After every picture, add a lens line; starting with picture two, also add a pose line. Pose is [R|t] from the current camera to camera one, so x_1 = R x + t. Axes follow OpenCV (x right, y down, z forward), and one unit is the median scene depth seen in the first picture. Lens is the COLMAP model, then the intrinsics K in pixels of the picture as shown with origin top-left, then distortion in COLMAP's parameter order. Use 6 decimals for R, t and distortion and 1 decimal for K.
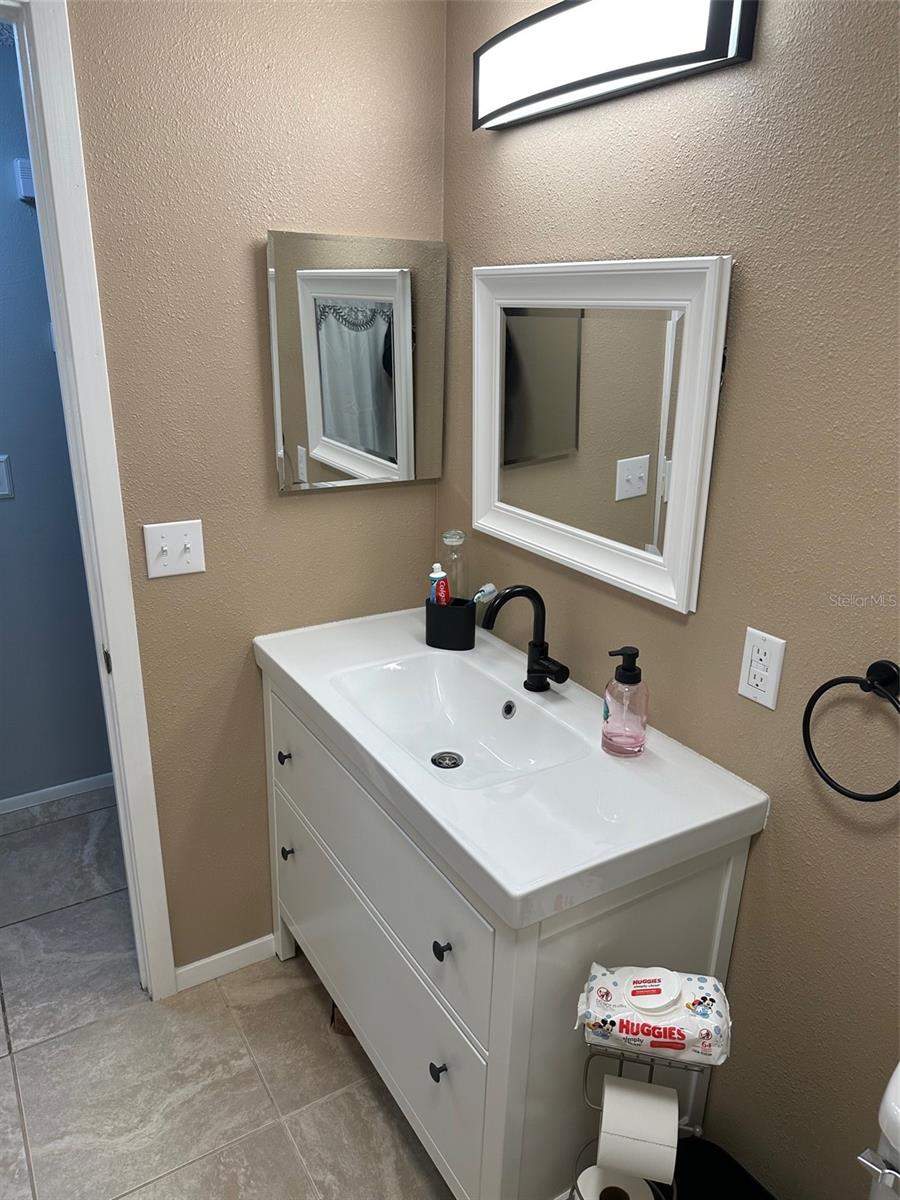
lens RADIAL K [[859.0, 0, 450.8], [0, 859.0, 599.6], [0, 0, 1]] dist [-0.001244, -0.001818]
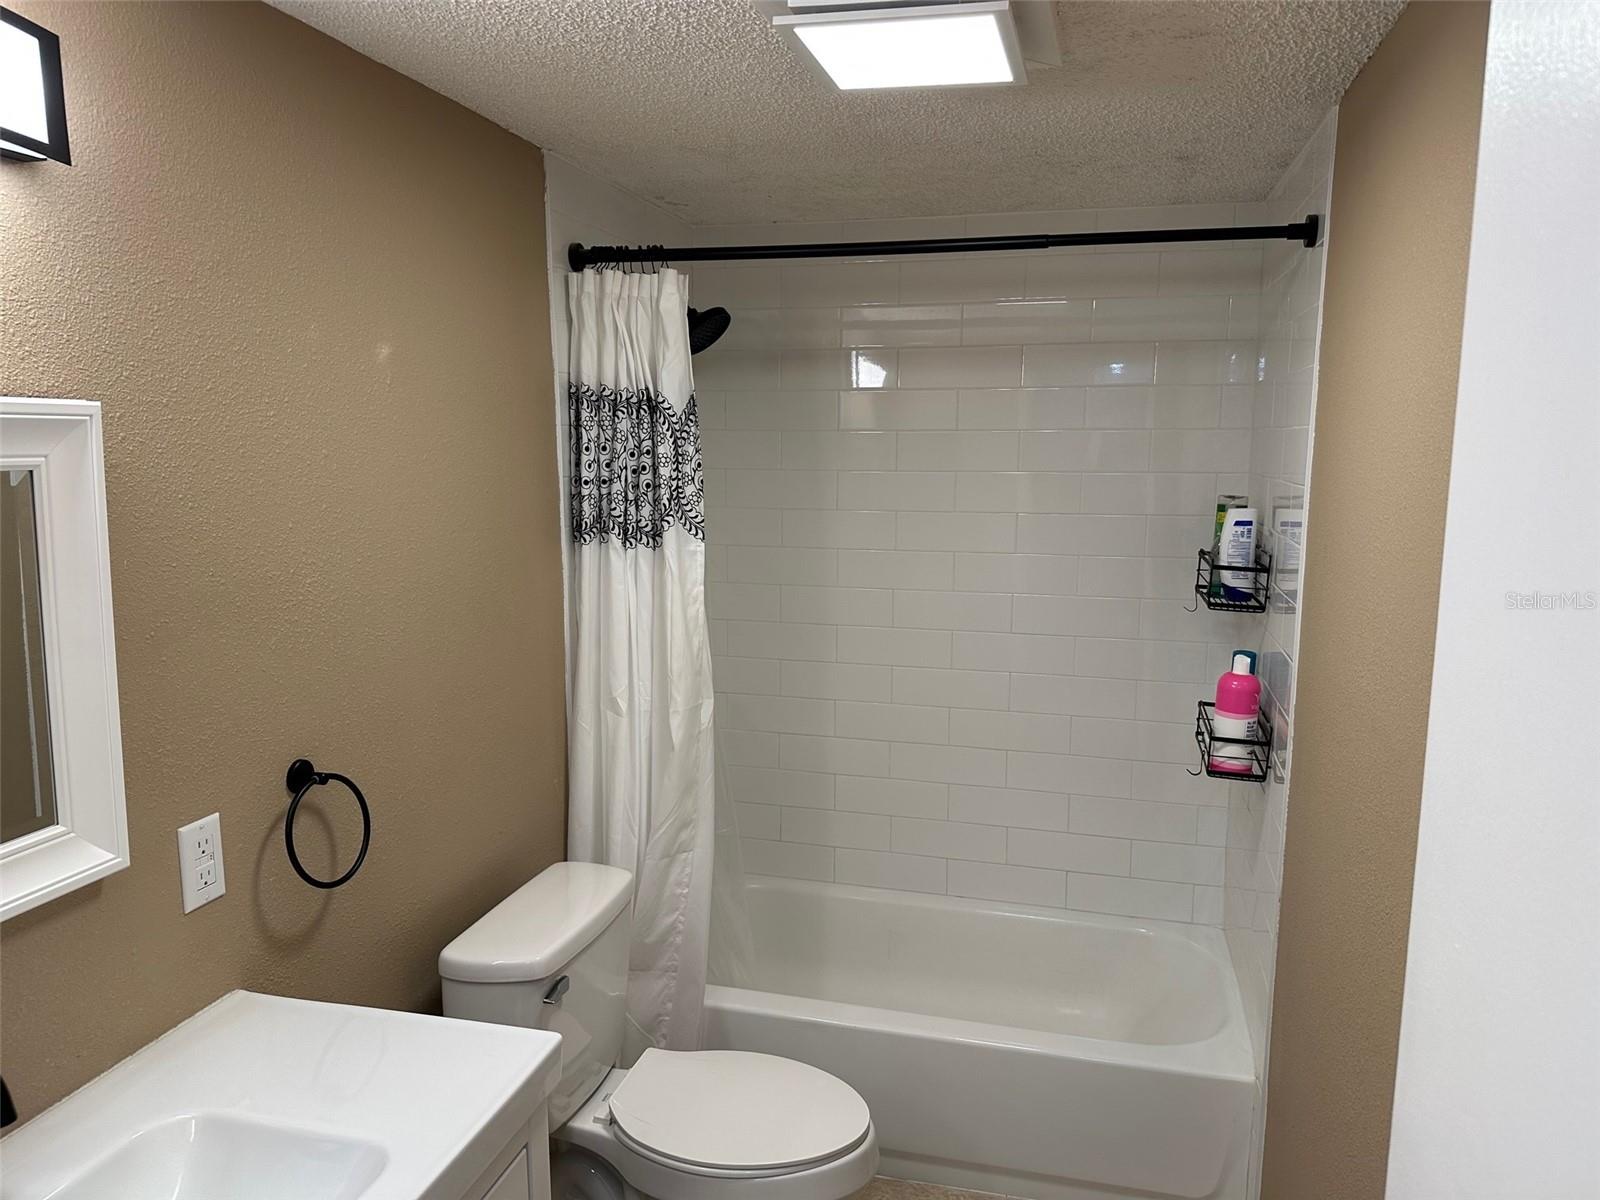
lens RADIAL K [[1120.7, 0, 805.5], [0, 1120.7, 601.5], [0, 0, 1]] dist [0.121404, -0.140176]
pose [[-0.688982, -0.122040, 0.714430, -0.866161], [0.221565, 0.903068, 0.367936, -0.458013], [-0.690081, 0.411795, -0.595158, 1.200333]]
